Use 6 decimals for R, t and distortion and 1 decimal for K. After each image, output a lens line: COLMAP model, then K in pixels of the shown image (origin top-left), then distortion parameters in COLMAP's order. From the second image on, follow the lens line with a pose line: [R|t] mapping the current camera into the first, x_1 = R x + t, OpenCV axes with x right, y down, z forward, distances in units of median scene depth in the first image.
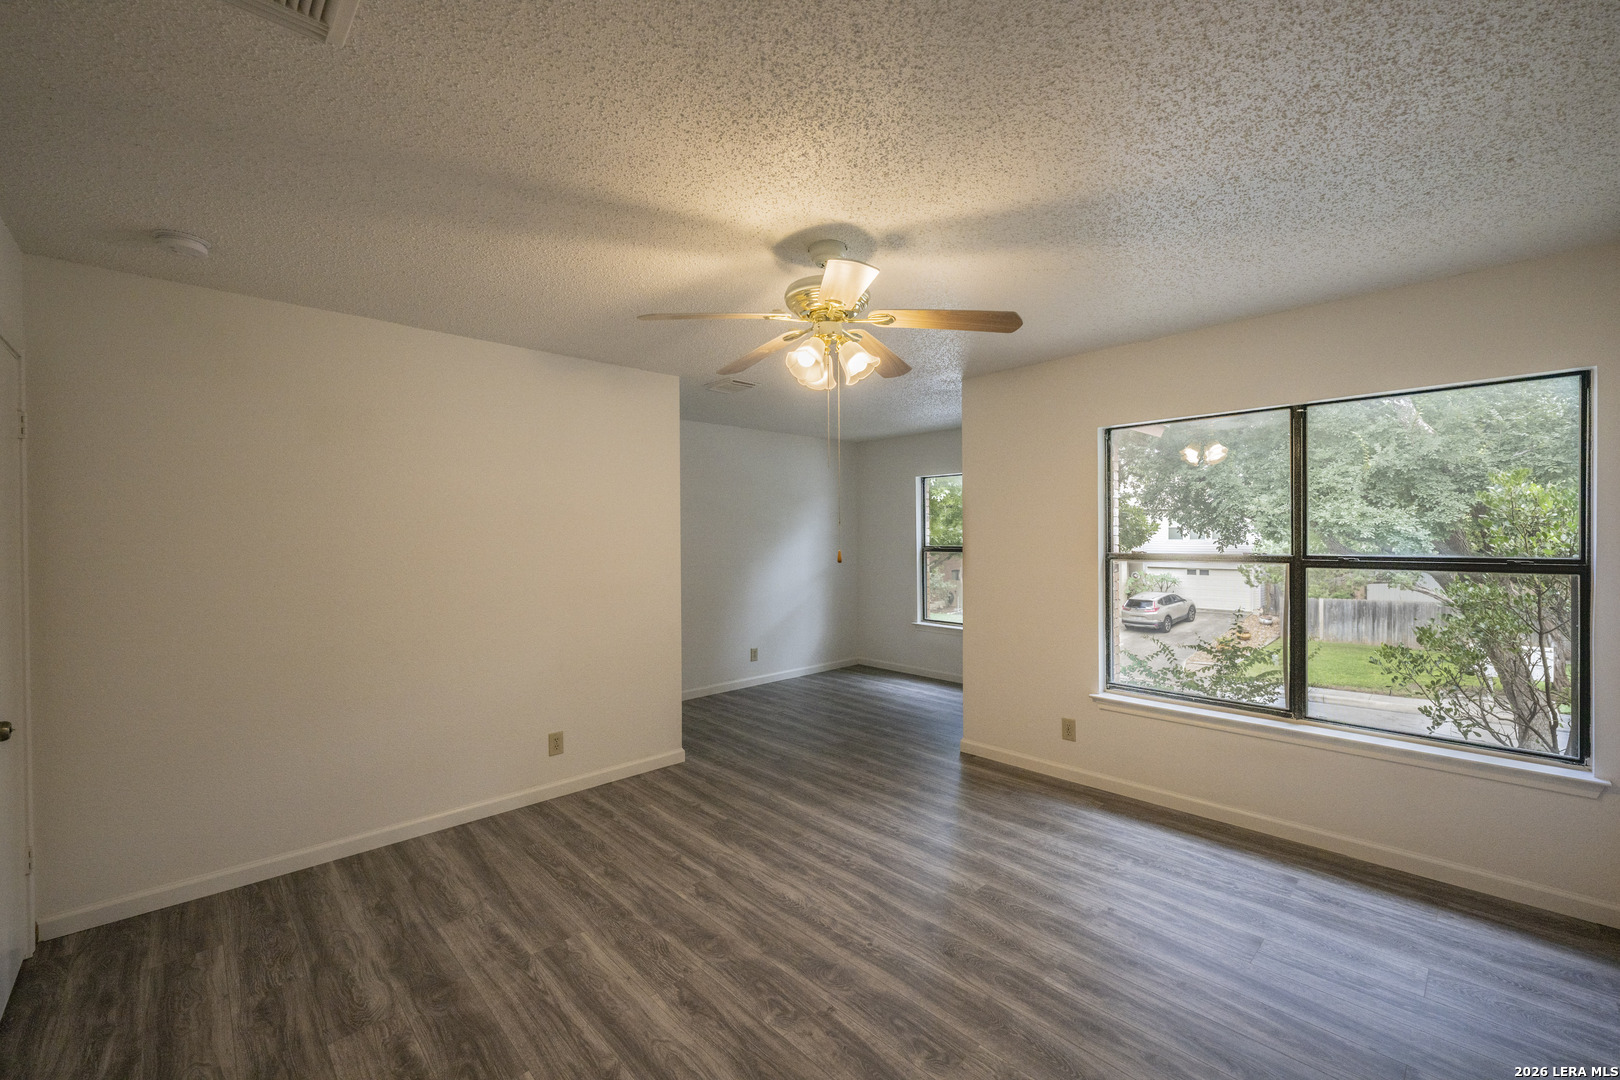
lens RADIAL K [[642.7, 0, 802.4], [0, 642.7, 538.1], [0, 0, 1]] dist [-0.003581, 0.000770]
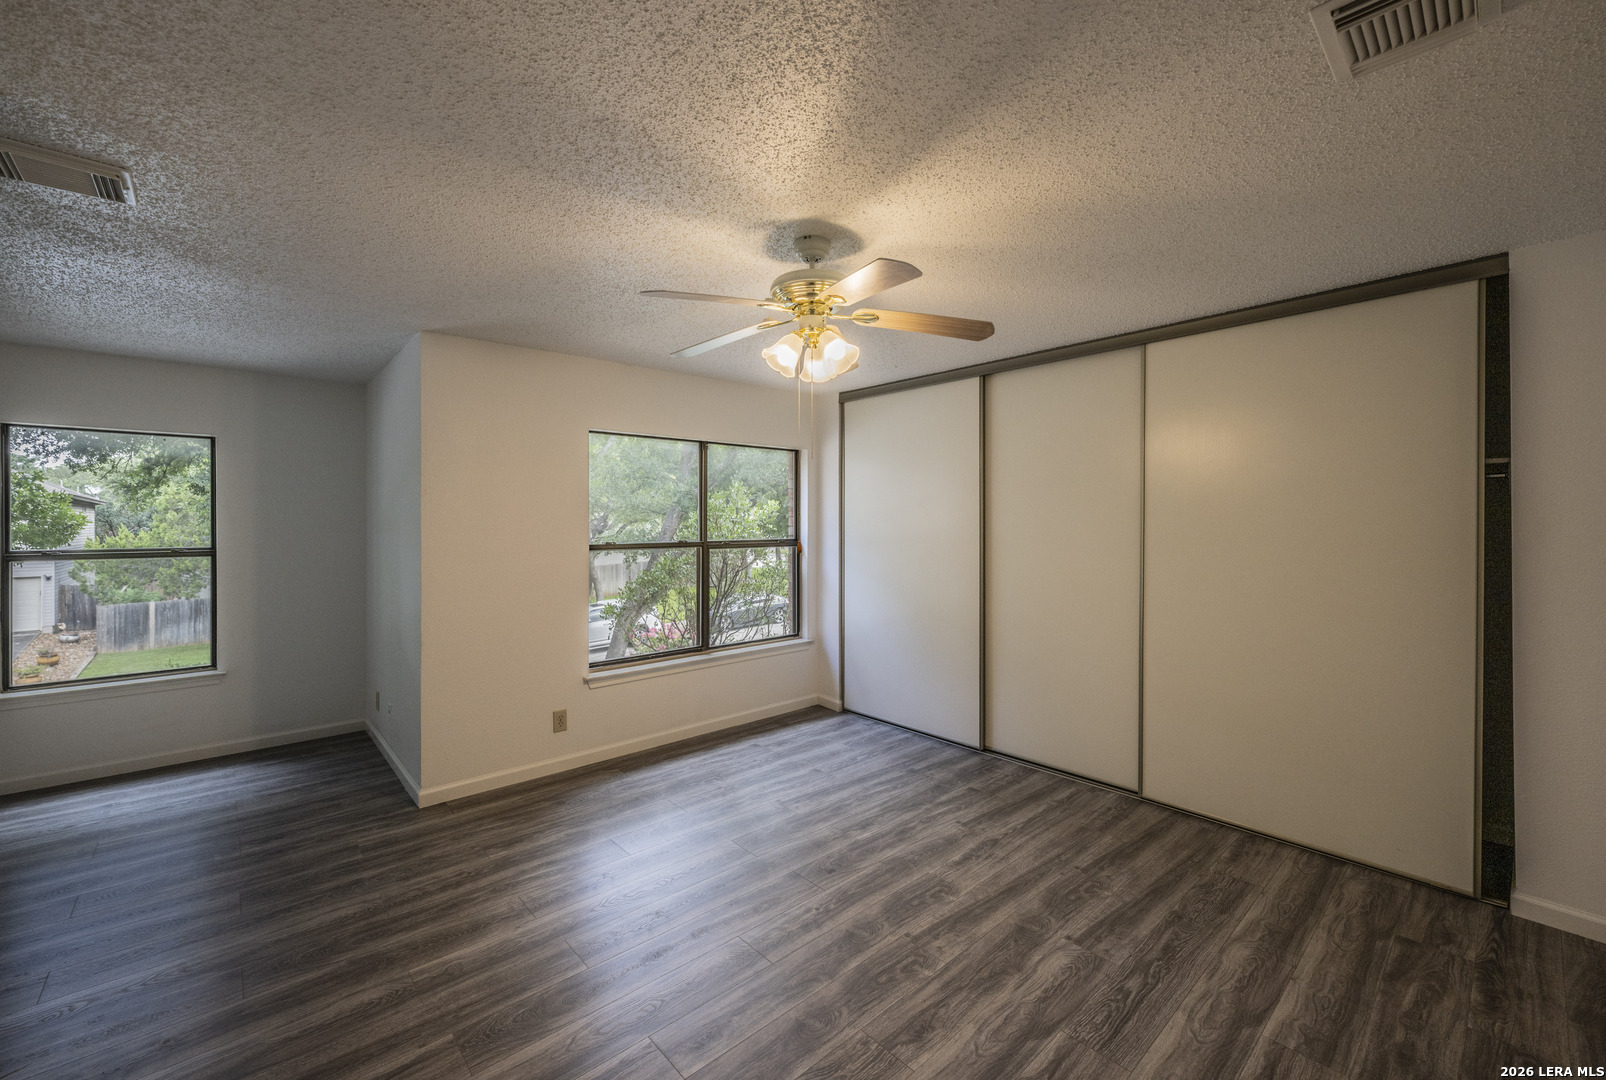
lens RADIAL K [[637.1, 0, 795.7], [0, 637.1, 541.7], [0, 0, 1]] dist [-0.003581, 0.000770]
pose [[0.049819, -0.020835, 0.998541, -0.846965], [0.010350, 0.999739, 0.020344, 0.001255], [-0.998705, 0.009321, 0.050022, 0.881760]]
